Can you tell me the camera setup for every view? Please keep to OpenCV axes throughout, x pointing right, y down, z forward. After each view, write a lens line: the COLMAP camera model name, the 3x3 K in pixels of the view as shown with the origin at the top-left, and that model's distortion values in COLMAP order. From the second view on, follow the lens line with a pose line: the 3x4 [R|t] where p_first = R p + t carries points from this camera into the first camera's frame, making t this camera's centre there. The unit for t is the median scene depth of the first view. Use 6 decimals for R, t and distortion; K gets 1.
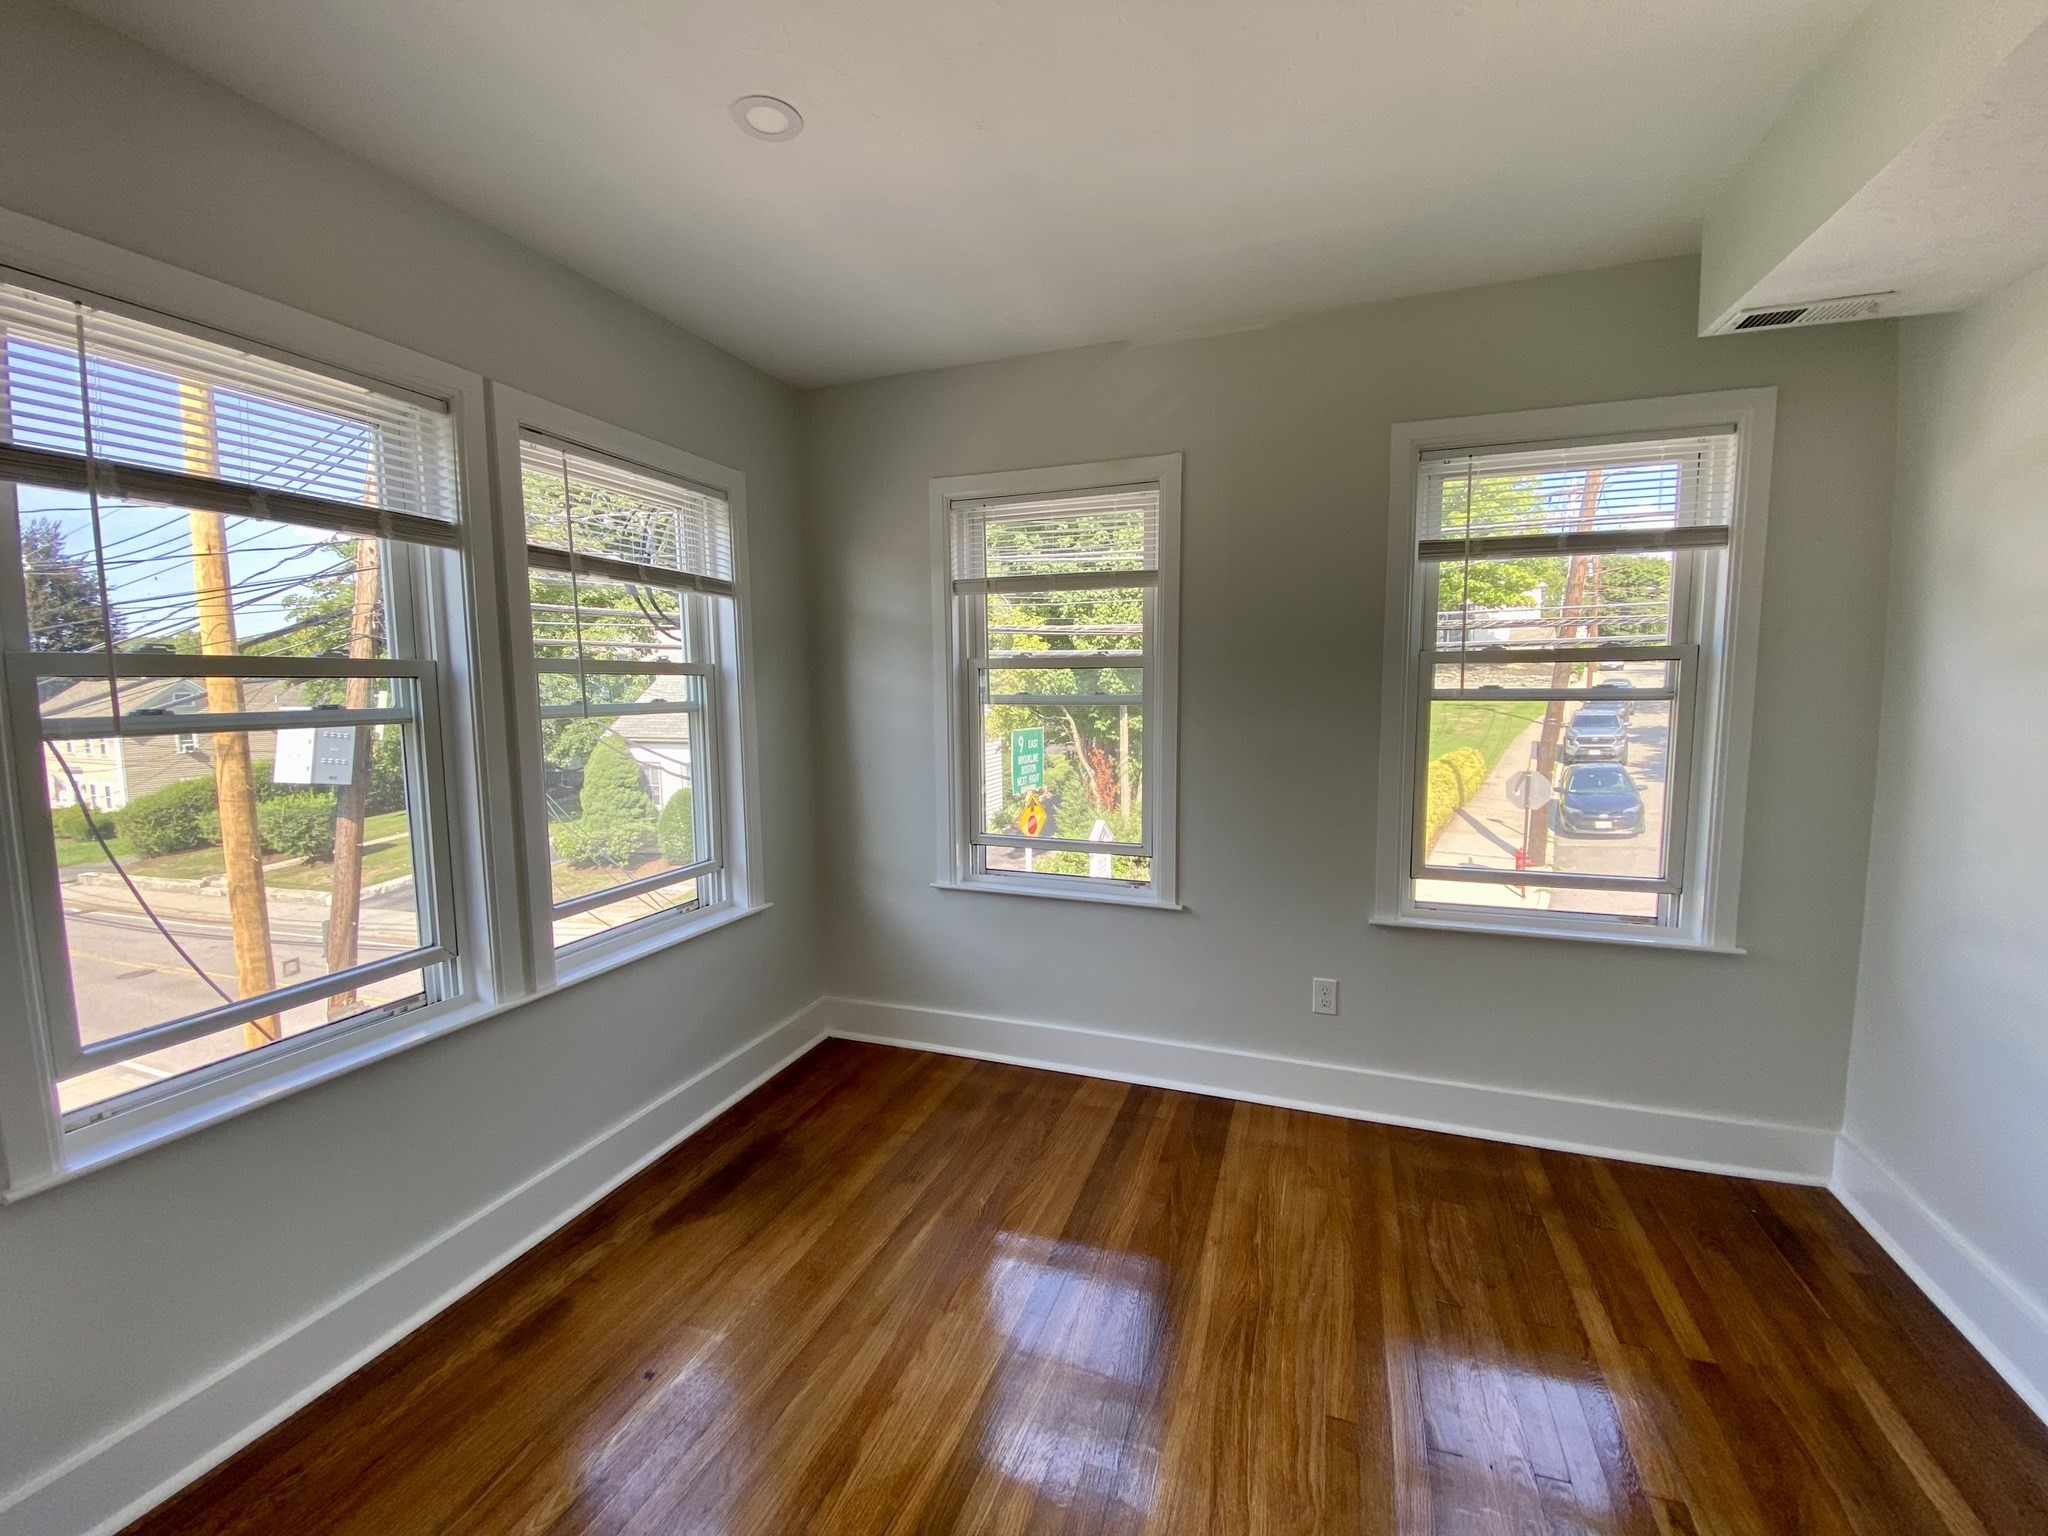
lens RADIAL K [[830.3, 0, 1034.7], [0, 830.3, 778.0], [0, 0, 1]] dist [0.000564, -0.000224]
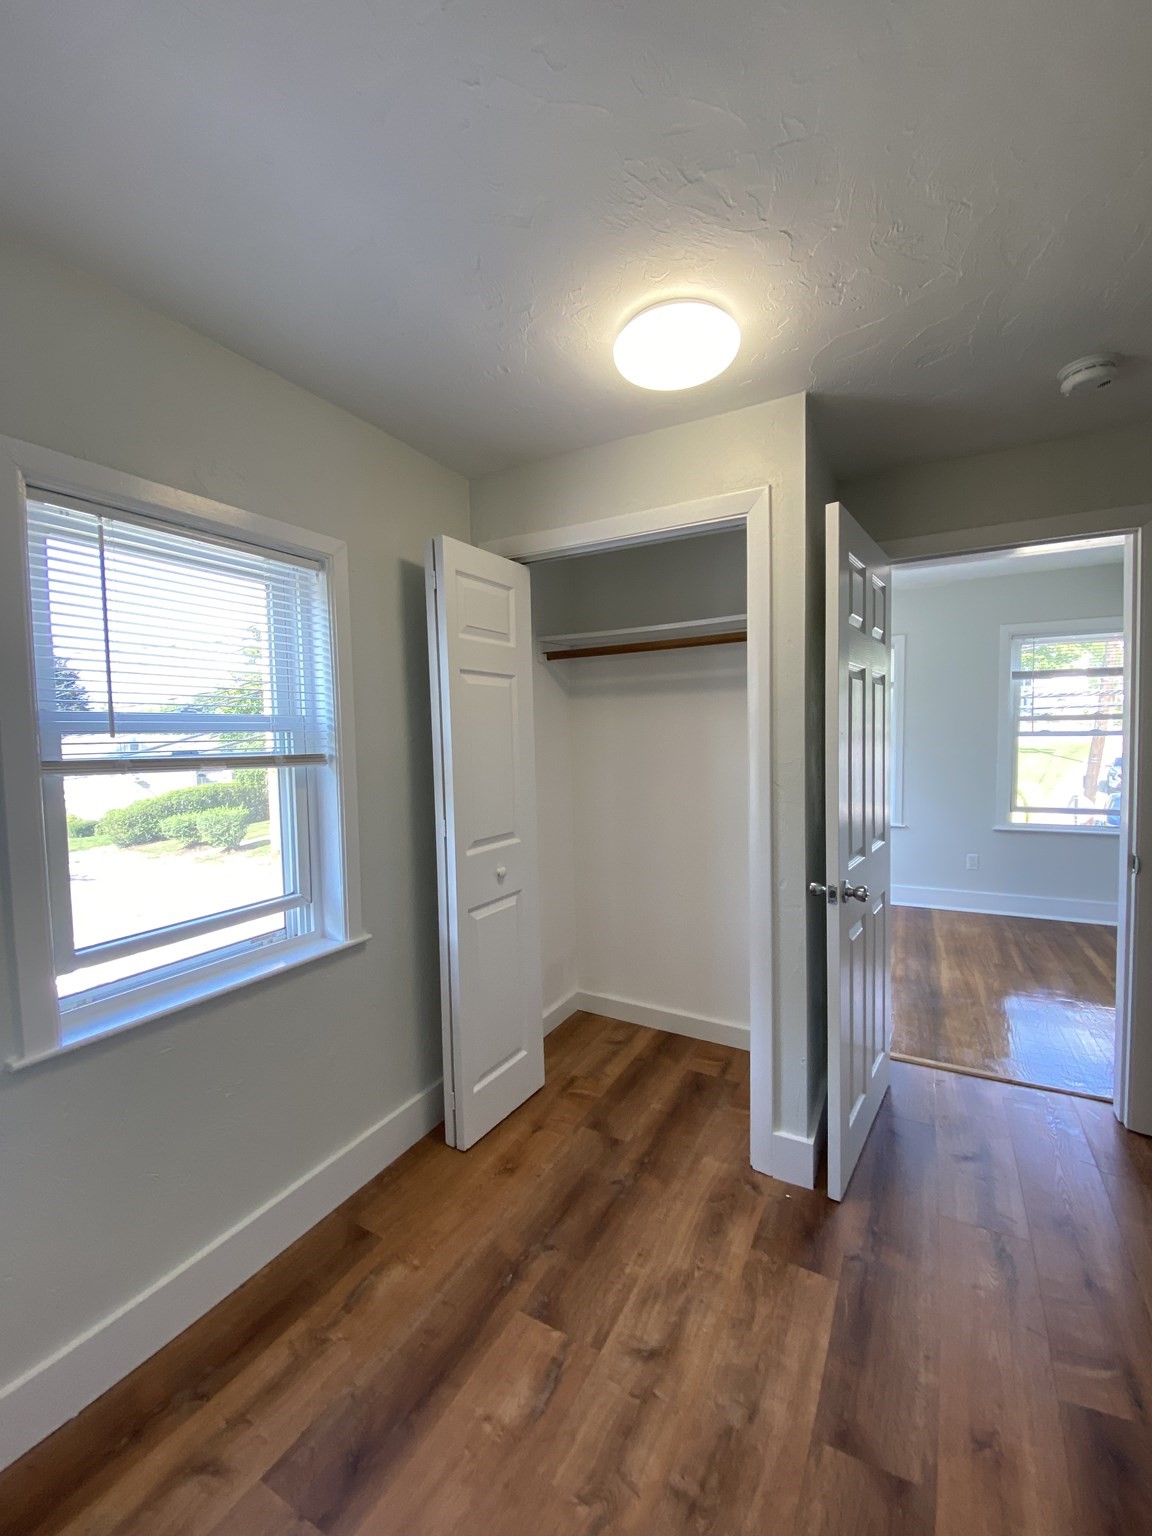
lens RADIAL K [[622.7, 0, 568.7], [0, 622.7, 774.7], [0, 0, 1]] dist [0.000564, -0.000224]
pose [[0.986441, 0.007391, -0.163949, -0.428979], [-0.016305, 0.998457, -0.053088, 0.114165], [0.163303, 0.055041, 0.985039, -0.826554]]
